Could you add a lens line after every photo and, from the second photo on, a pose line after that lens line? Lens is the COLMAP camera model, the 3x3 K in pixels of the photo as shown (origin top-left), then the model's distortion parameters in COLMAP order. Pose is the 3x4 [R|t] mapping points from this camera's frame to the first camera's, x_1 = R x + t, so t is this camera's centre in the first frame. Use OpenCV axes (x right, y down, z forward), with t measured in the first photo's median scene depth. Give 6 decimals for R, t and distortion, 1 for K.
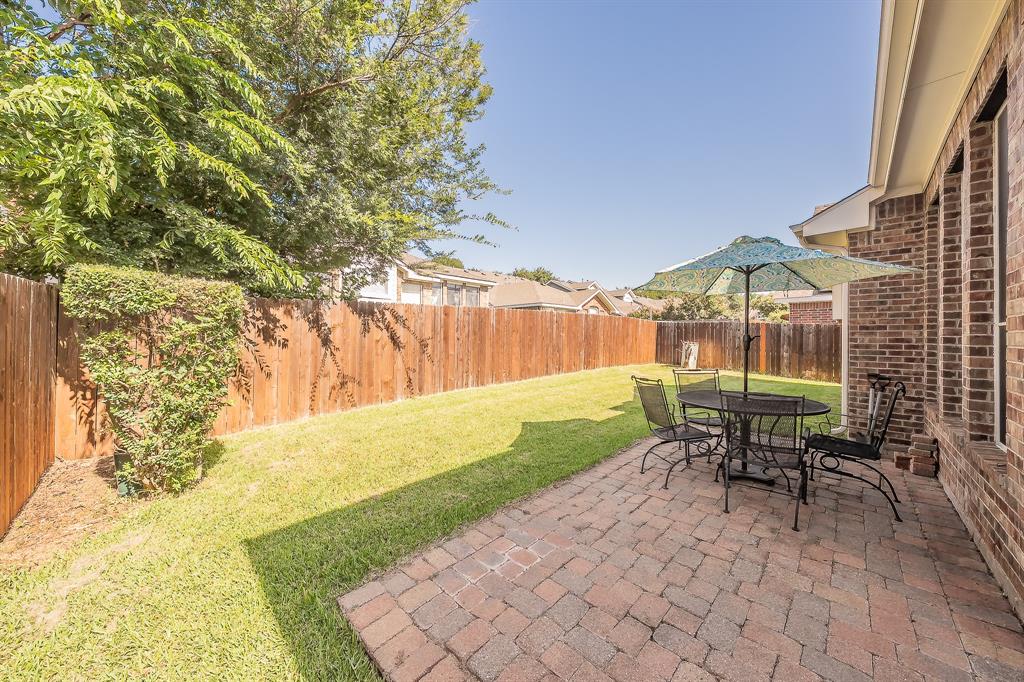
lens RADIAL K [[356.7, 0, 516.6], [0, 356.7, 338.0], [0, 0, 1]] dist [0.007988, -0.000162]
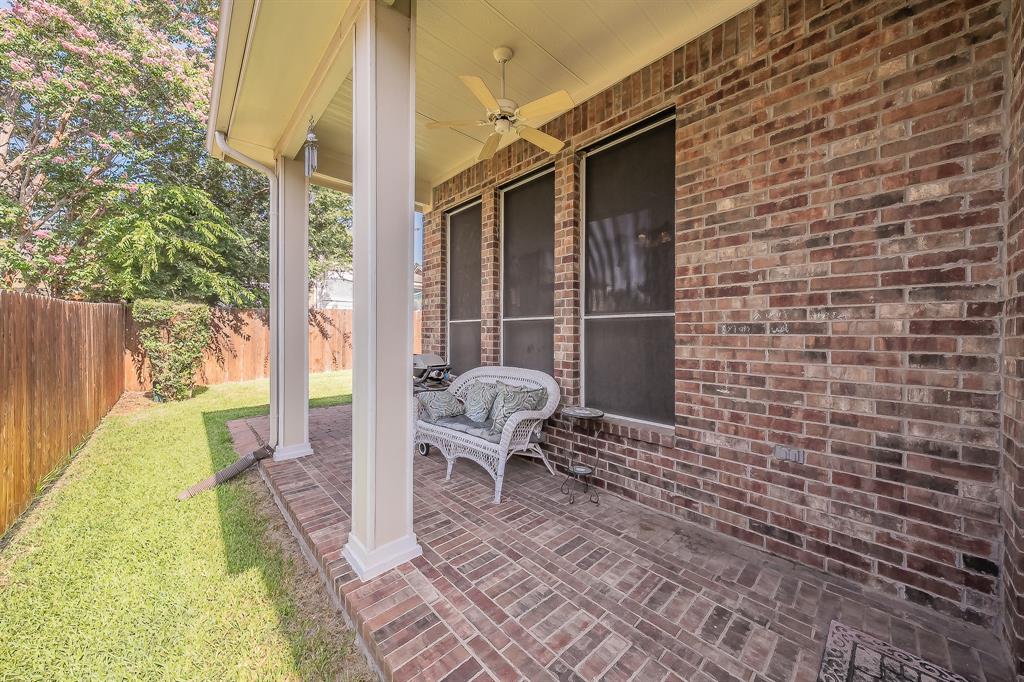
lens RADIAL K [[356.7, 0, 511.6], [0, 356.7, 335.5], [0, 0, 1]] dist [0.007988, -0.000162]
pose [[0.998474, 0.001410, -0.055199, 0.727372], [-0.001251, 0.999995, 0.002915, 0.014194], [0.055203, -0.002842, 0.998471, -0.653348]]
